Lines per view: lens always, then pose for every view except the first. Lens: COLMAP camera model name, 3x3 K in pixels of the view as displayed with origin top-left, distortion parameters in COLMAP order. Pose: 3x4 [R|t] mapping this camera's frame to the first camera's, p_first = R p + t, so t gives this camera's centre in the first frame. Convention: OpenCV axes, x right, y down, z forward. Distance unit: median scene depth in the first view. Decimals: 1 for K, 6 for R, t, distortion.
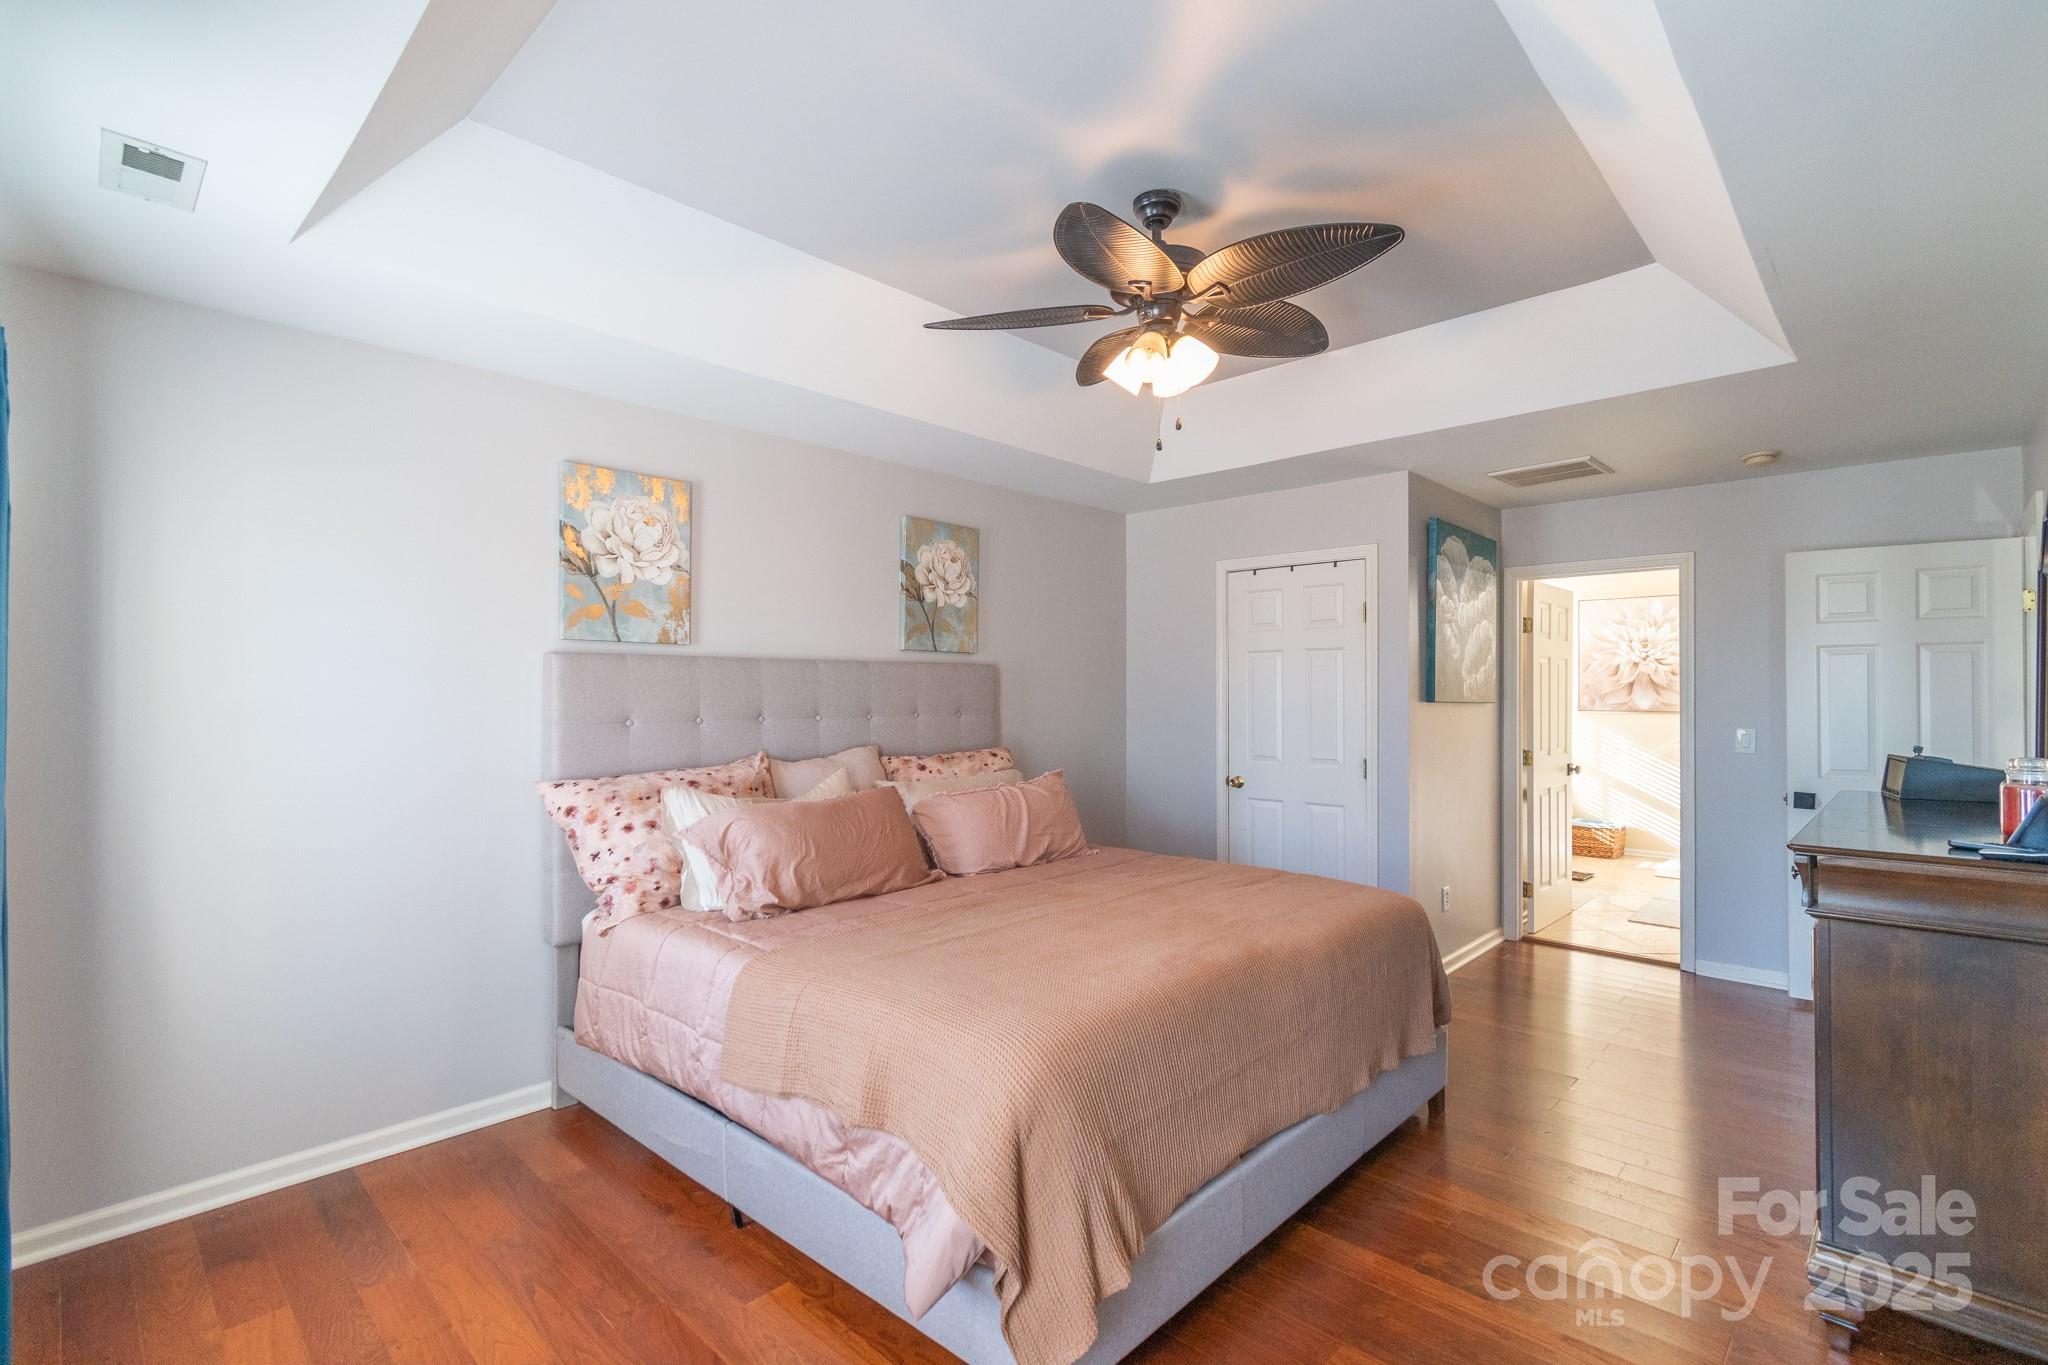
lens RADIAL K [[922.0, 0, 1016.1], [0, 922.0, 686.0], [0, 0, 1]] dist [0.001474, -0.001422]
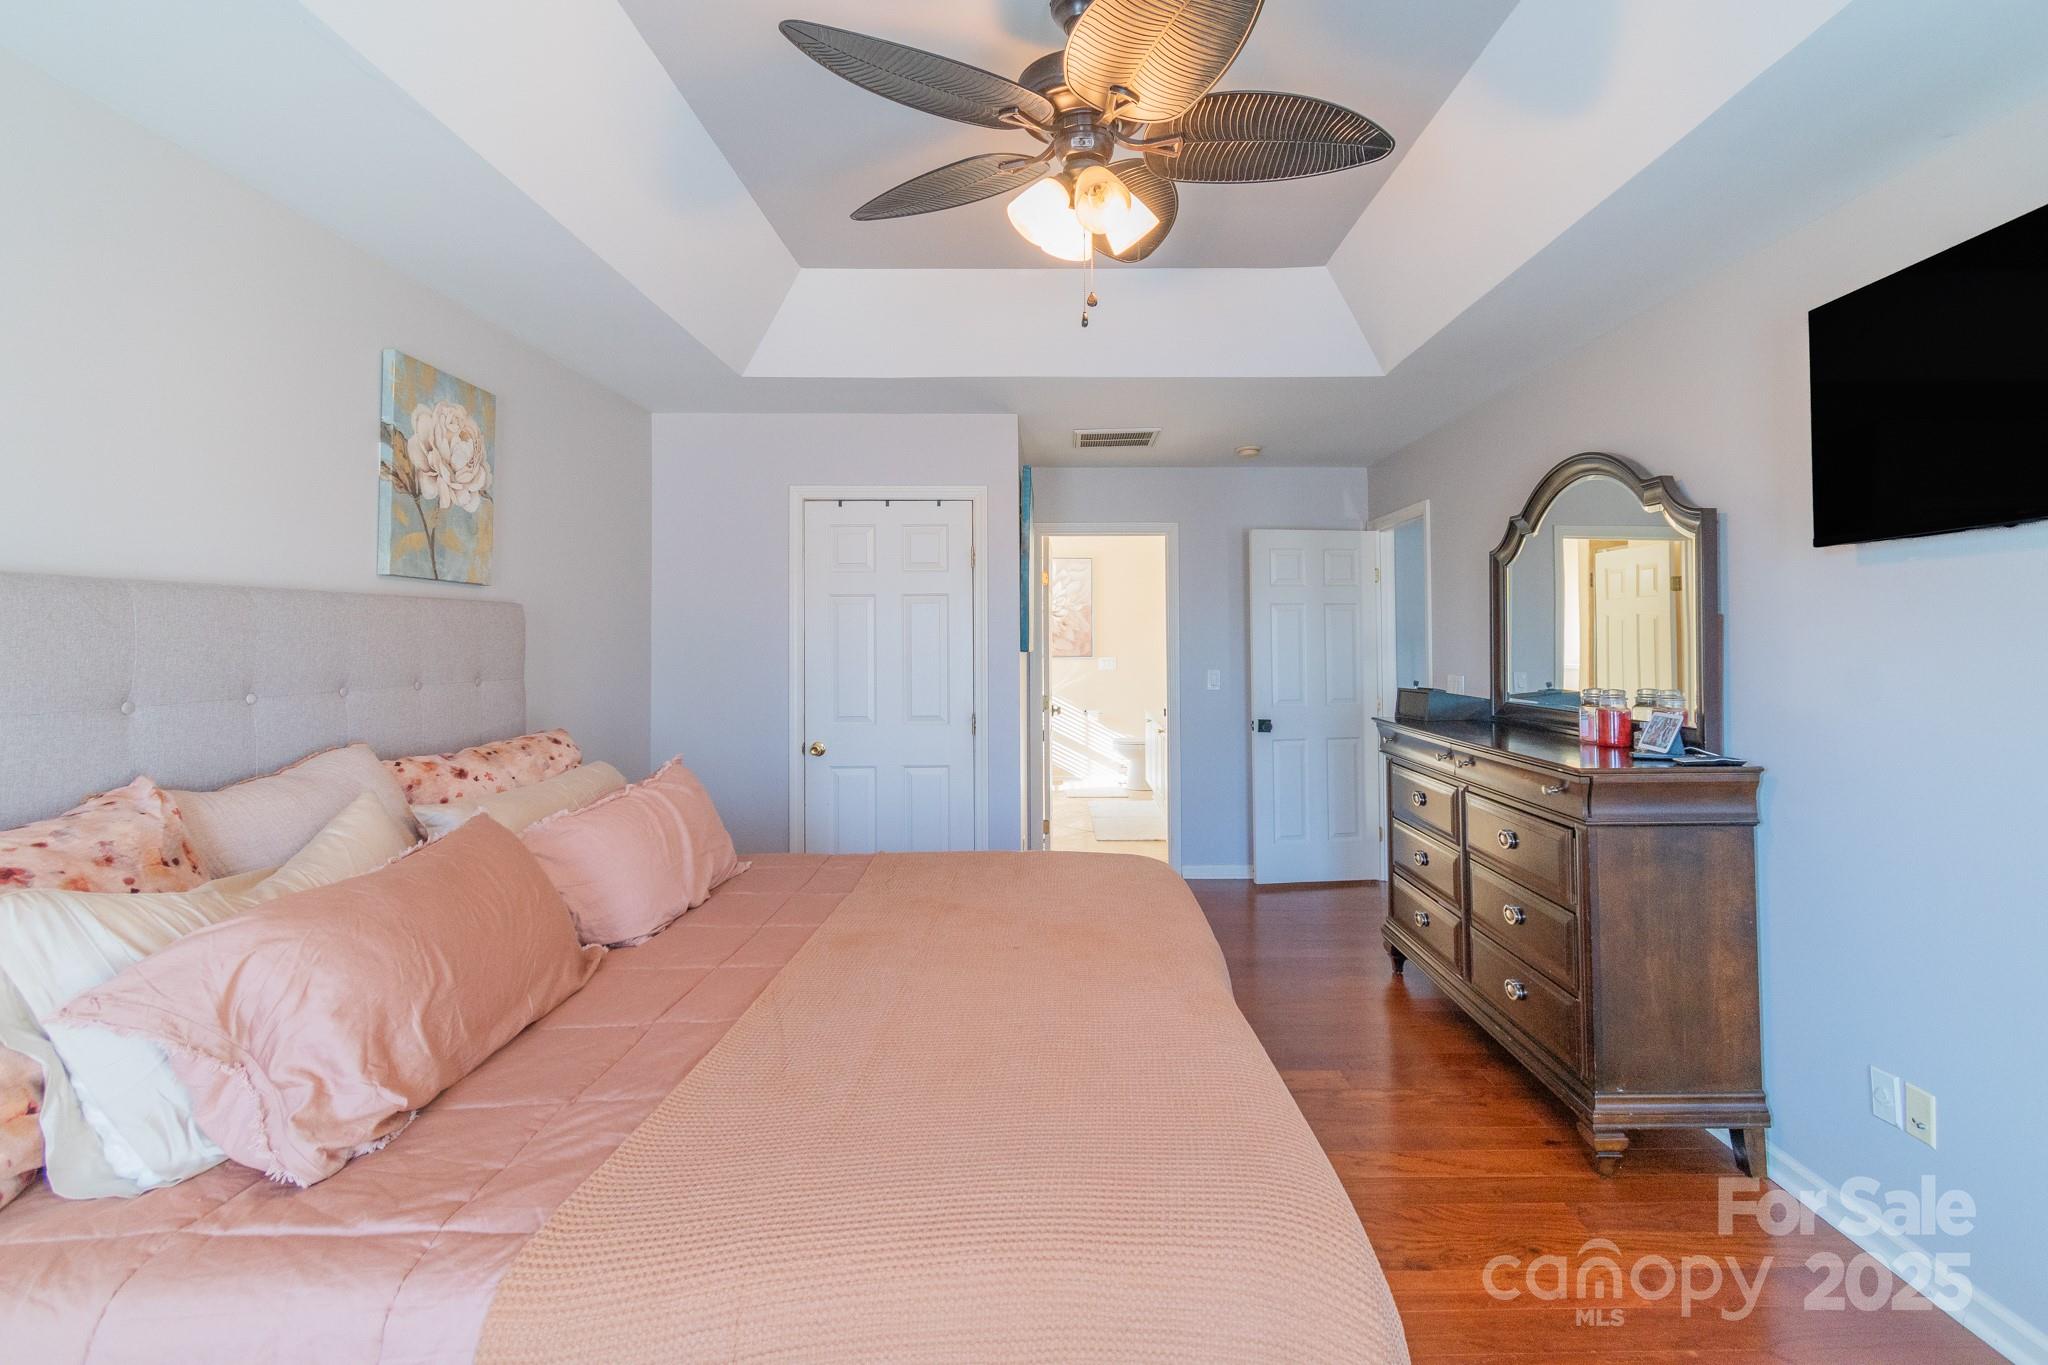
lens RADIAL K [[922.0, 0, 1054.6], [0, 922.0, 620.2], [0, 0, 1]] dist [0.001474, -0.001422]
pose [[0.716700, 0.010426, 0.697304, -0.228080], [-0.000893, 0.999901, -0.014032, -0.002620], [-0.697381, 0.009434, 0.716638, 0.282213]]
